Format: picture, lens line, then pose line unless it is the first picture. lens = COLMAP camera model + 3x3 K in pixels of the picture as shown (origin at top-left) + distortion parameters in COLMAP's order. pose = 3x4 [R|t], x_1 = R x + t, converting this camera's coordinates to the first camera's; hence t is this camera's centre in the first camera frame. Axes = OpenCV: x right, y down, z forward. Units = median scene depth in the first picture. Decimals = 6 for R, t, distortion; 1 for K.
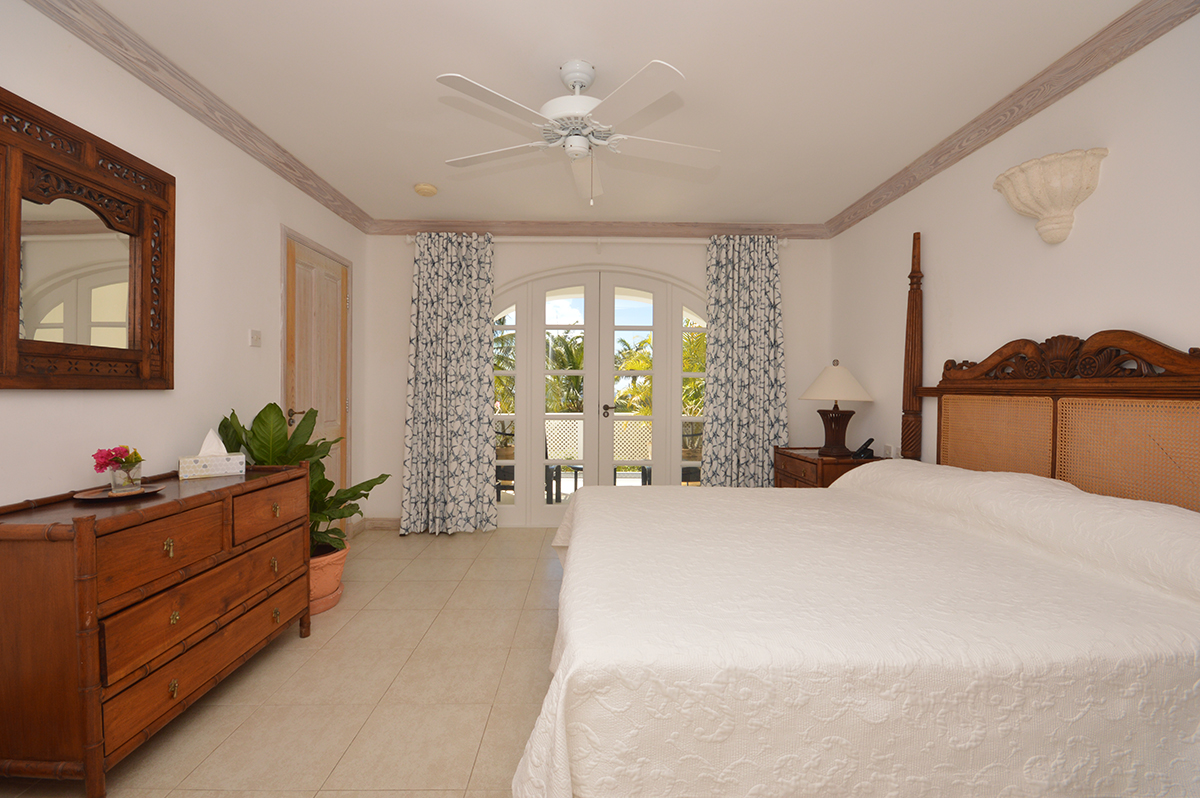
lens RADIAL K [[531.4, 0, 594.1], [0, 531.4, 399.1], [0, 0, 1]] dist [-0.010287, -0.003329]
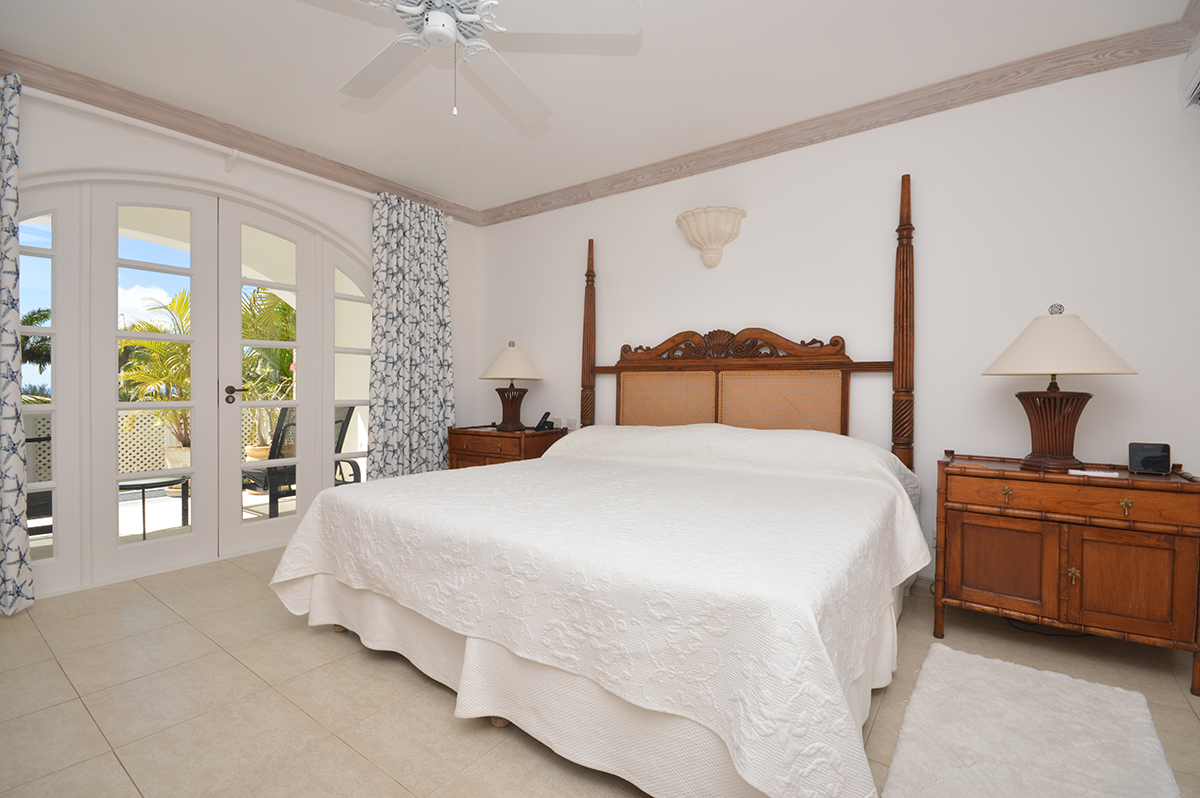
lens RADIAL K [[531.4, 0, 600.6], [0, 531.4, 396.3], [0, 0, 1]] dist [-0.010287, -0.003329]
pose [[0.600467, -0.015398, 0.799501, -0.299161], [0.011500, 0.999877, 0.010621, 0.027535], [-0.799566, 0.002816, 0.600571, 0.209867]]
